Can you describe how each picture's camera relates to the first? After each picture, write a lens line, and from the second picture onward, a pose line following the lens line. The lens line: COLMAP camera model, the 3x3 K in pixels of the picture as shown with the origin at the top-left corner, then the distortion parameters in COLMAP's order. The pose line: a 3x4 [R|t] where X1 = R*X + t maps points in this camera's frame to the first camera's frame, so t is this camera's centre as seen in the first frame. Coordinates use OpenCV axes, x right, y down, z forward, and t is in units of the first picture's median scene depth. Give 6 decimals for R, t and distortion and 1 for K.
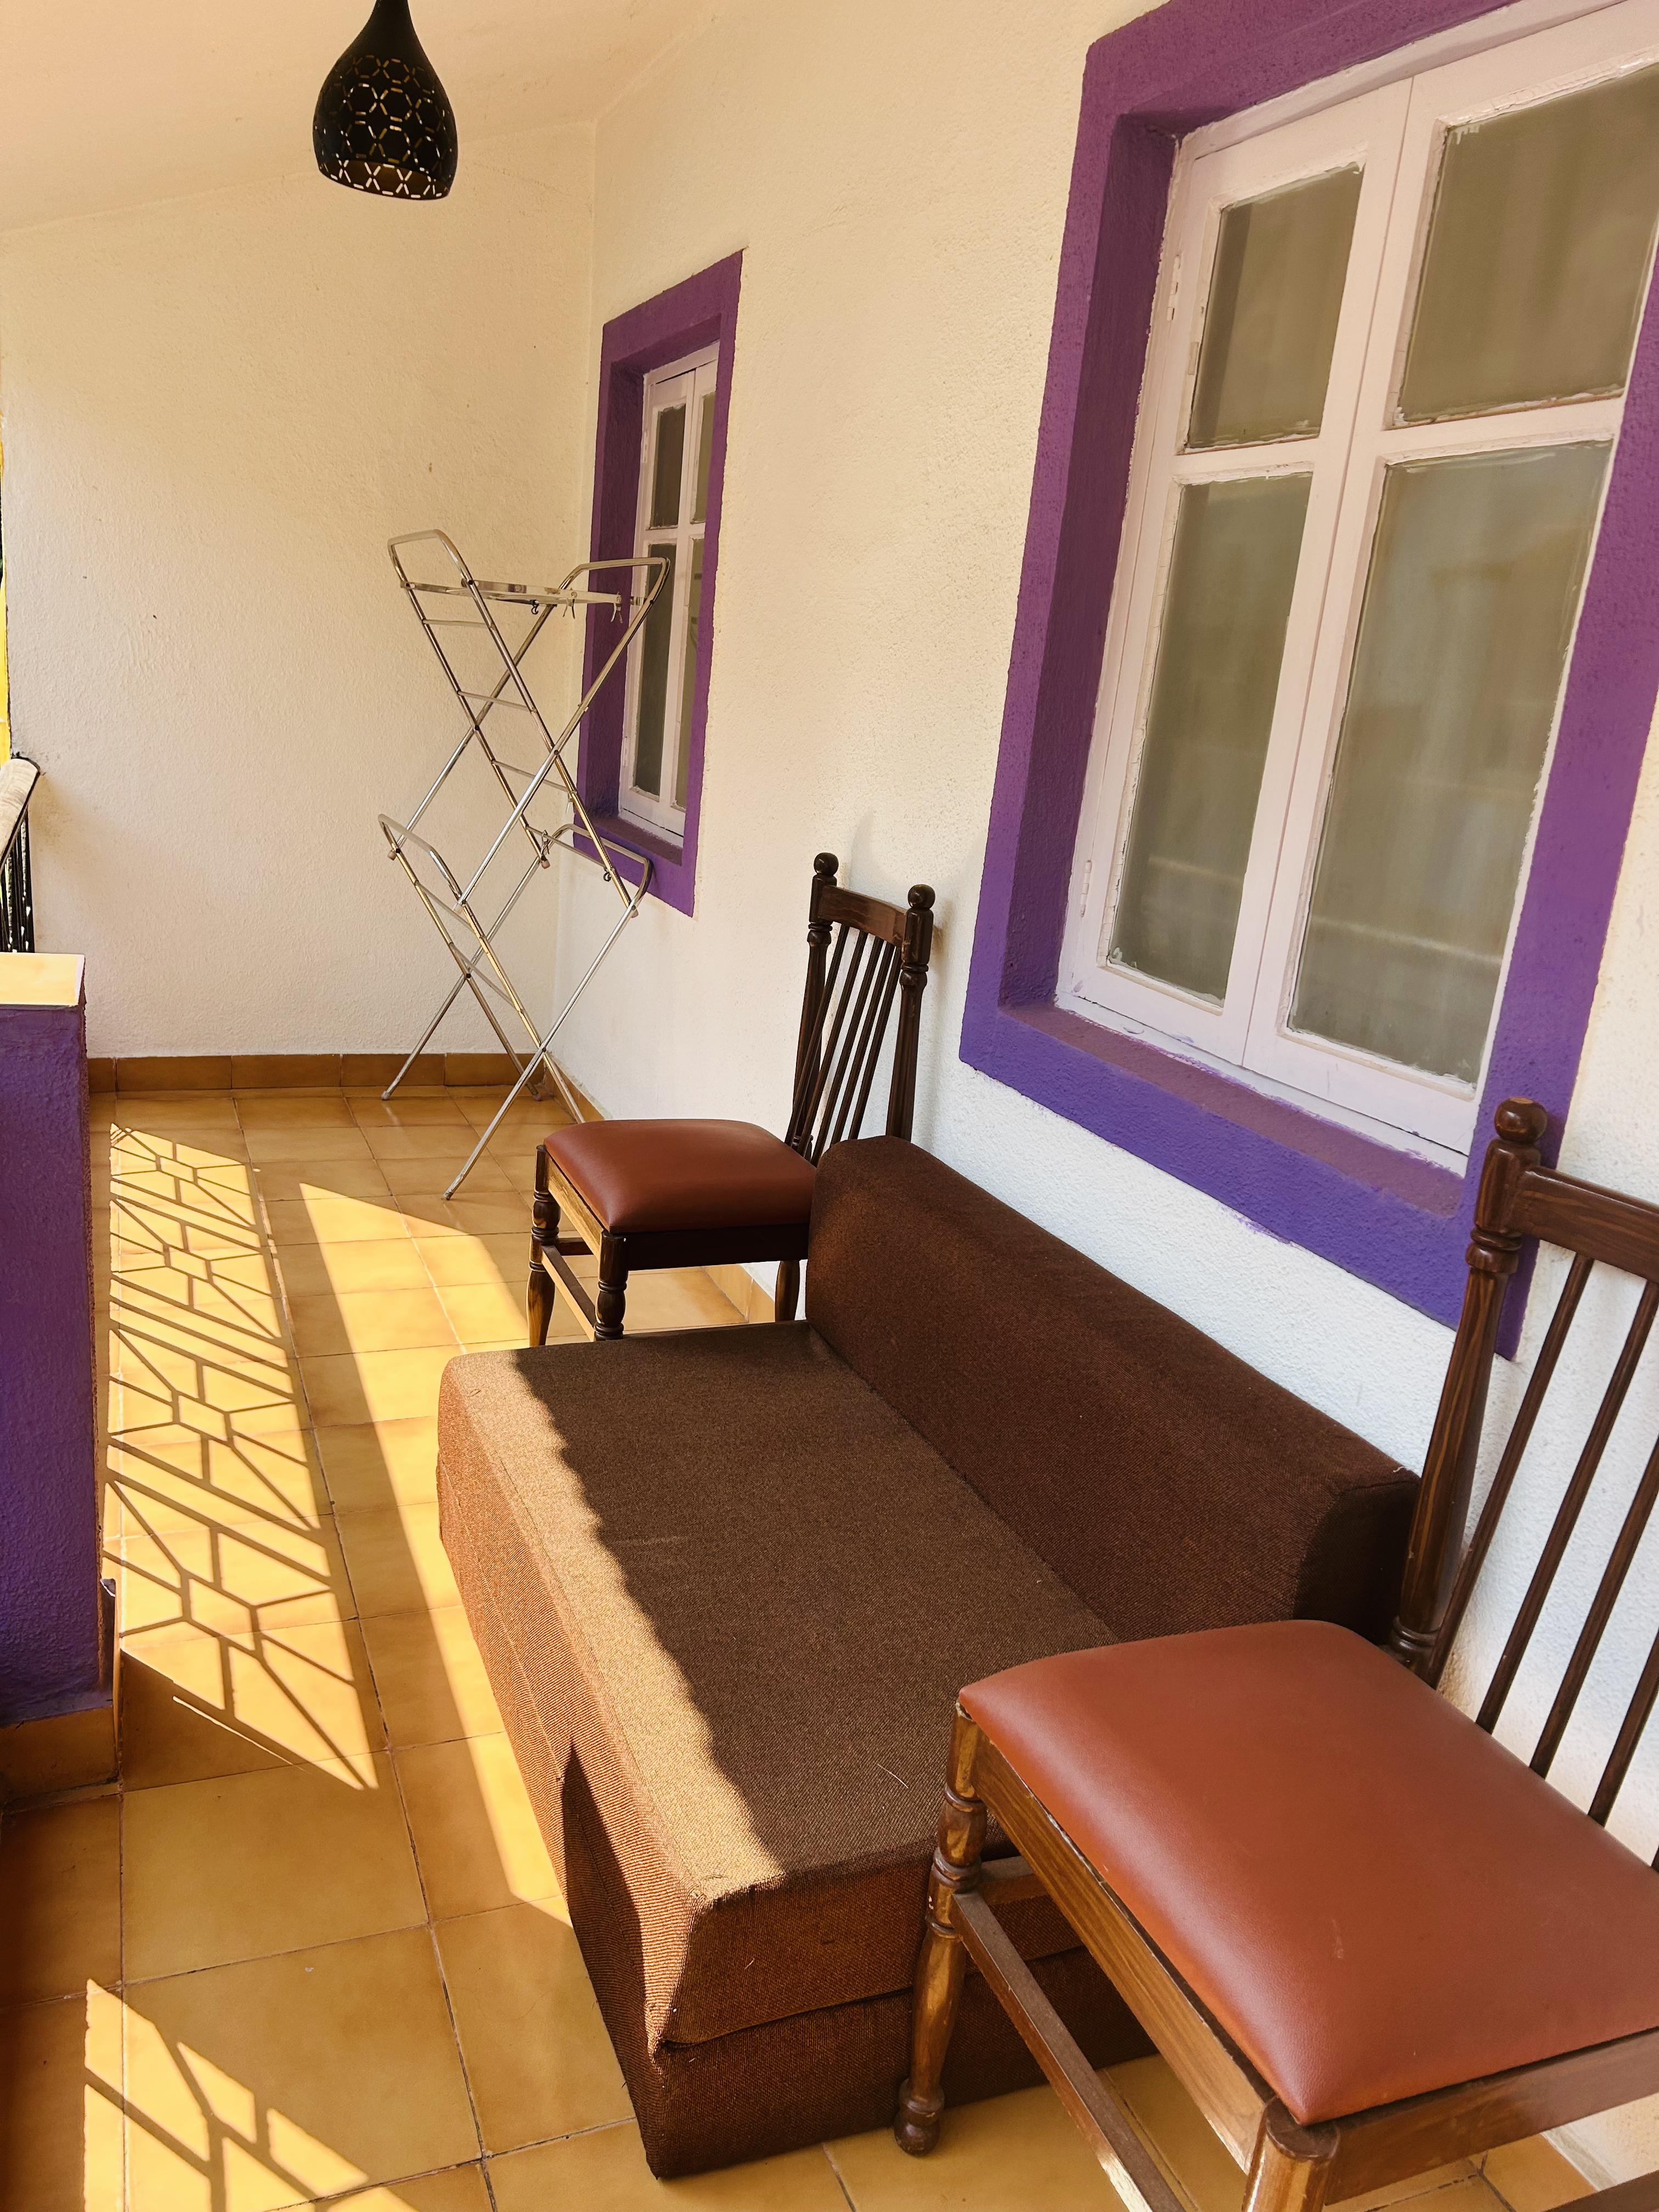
lens RADIAL K [[1650.3, 0, 810.5], [0, 1650.3, 1117.1], [0, 0, 1]] dist [0.073250, -0.097758]
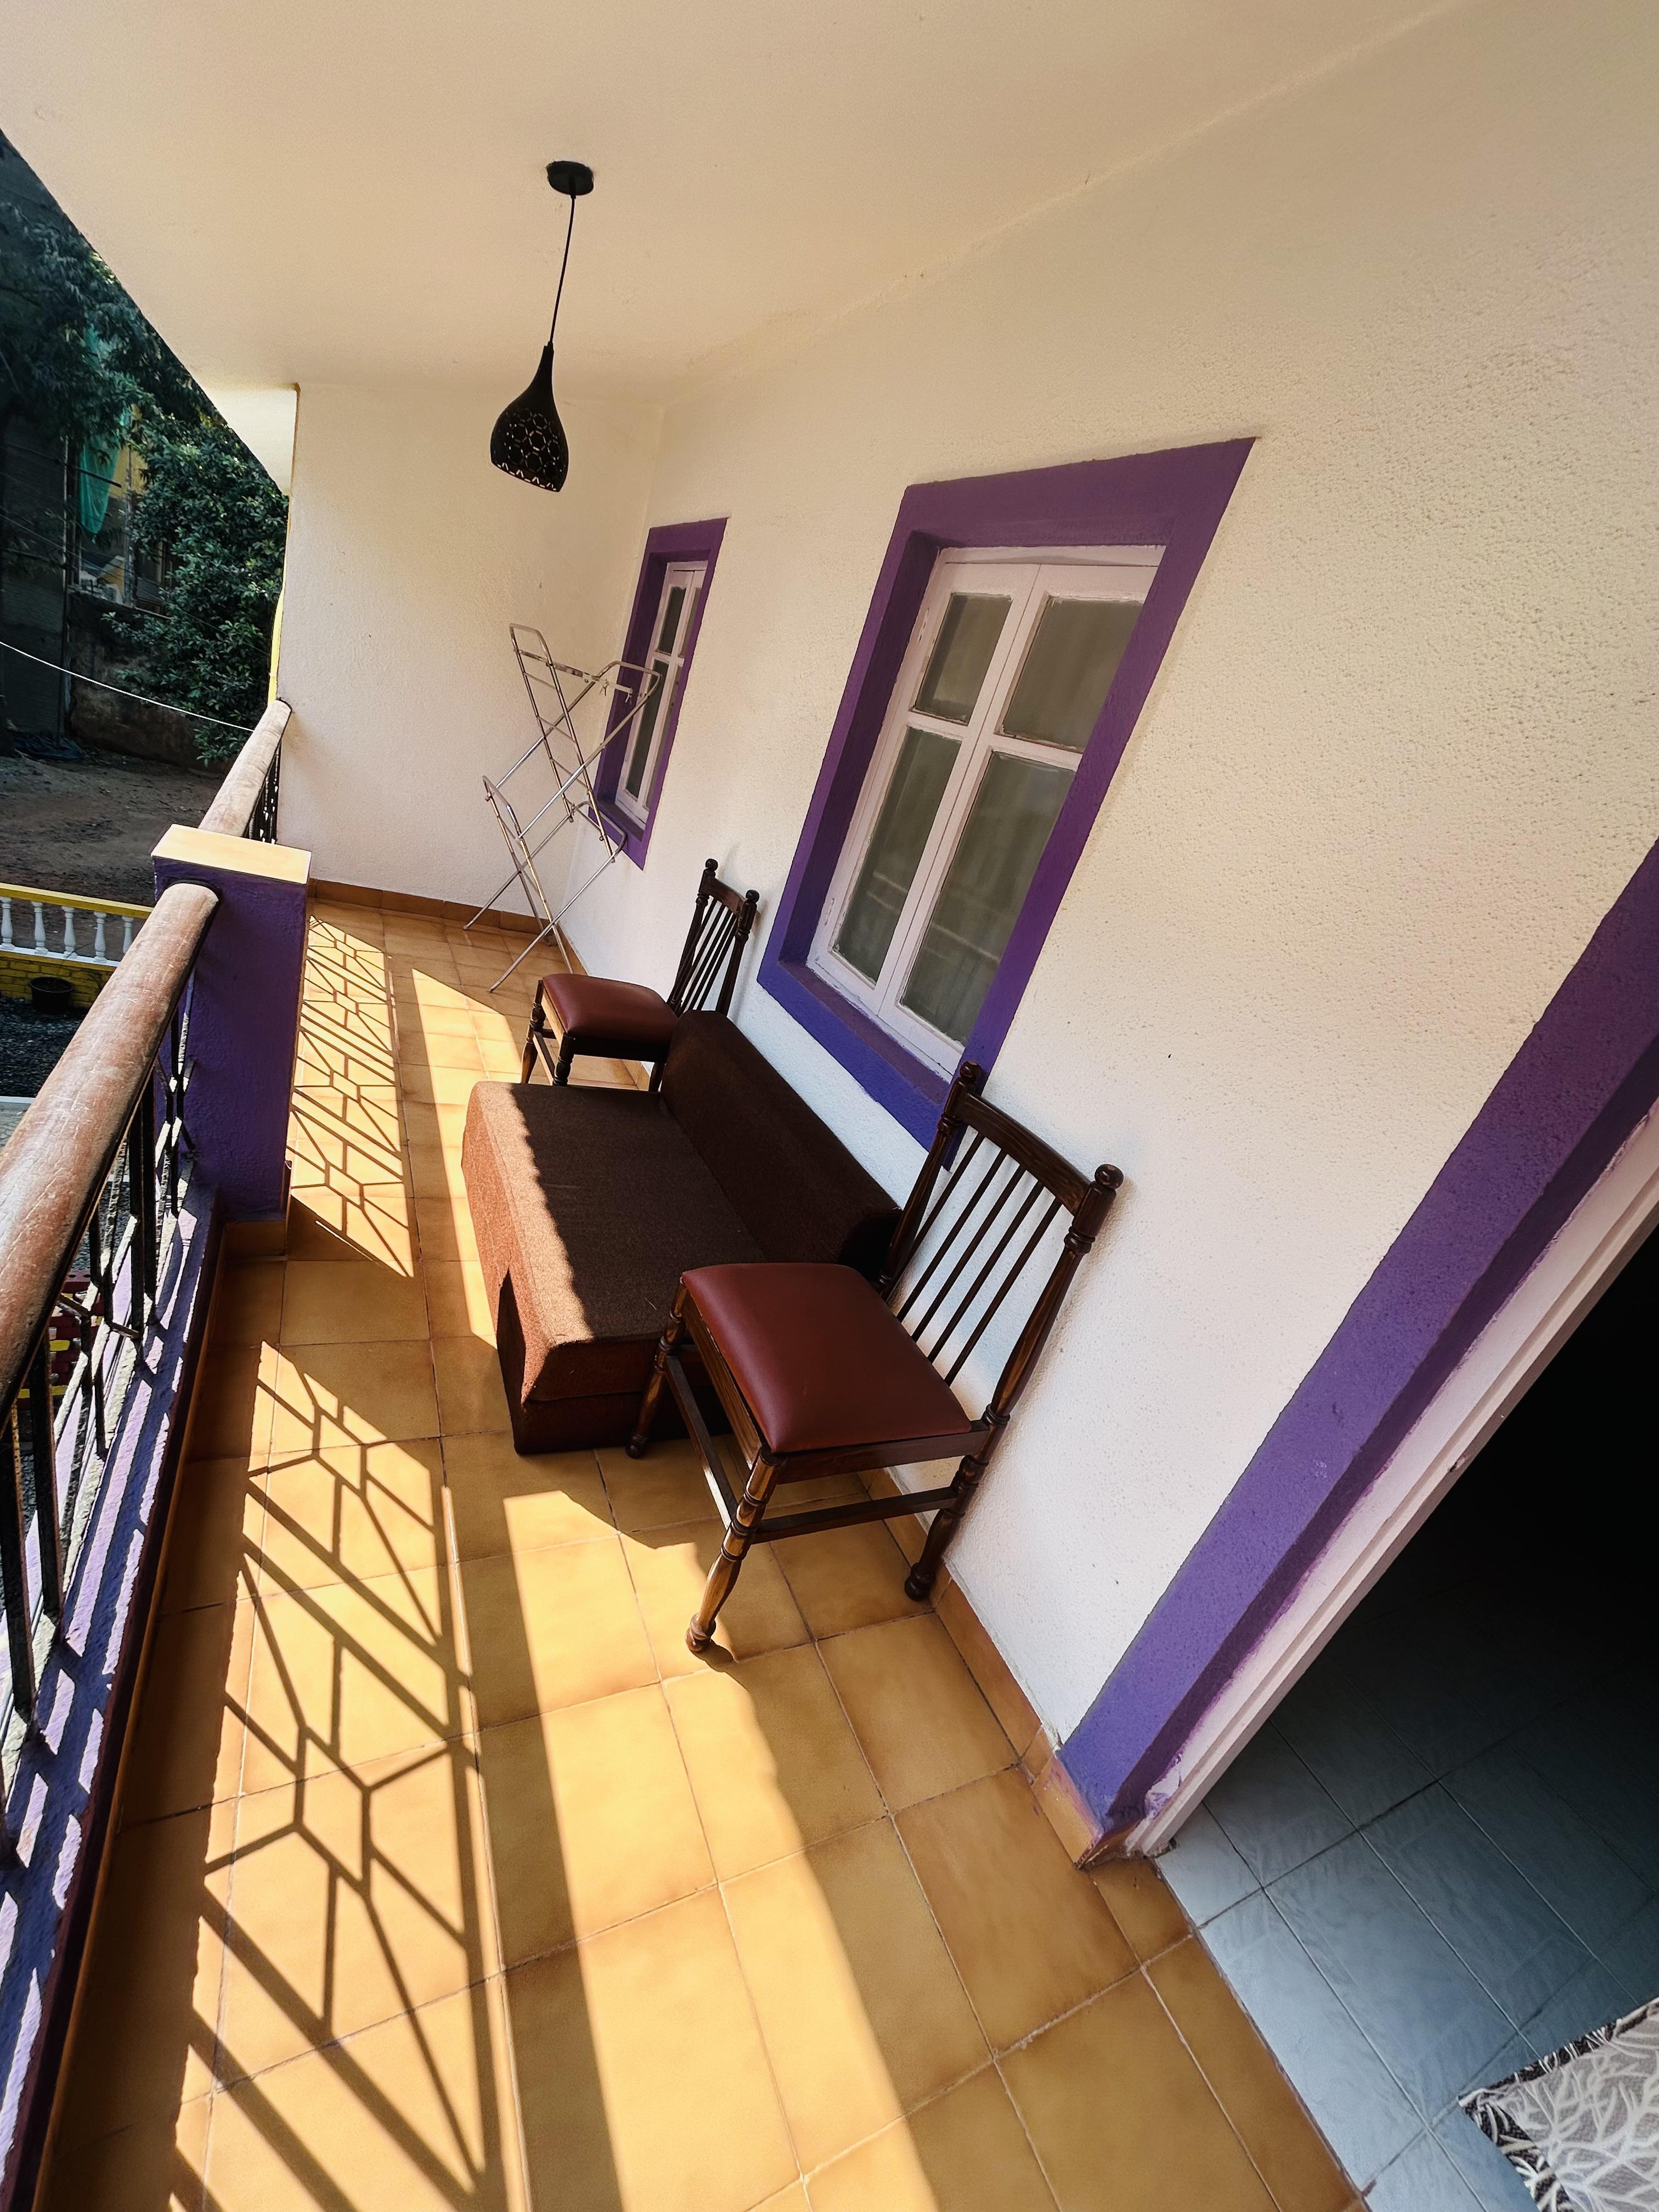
lens RADIAL K [[880.8, 0, 819.0], [0, 880.8, 1107.0], [0, 0, 1]] dist [-0.000624, 0.000358]
pose [[0.974064, 0.168648, 0.150852, 0.029842], [-0.188915, 0.973087, 0.131960, -0.043544], [-0.124538, -0.157036, 0.979709, -0.102973]]
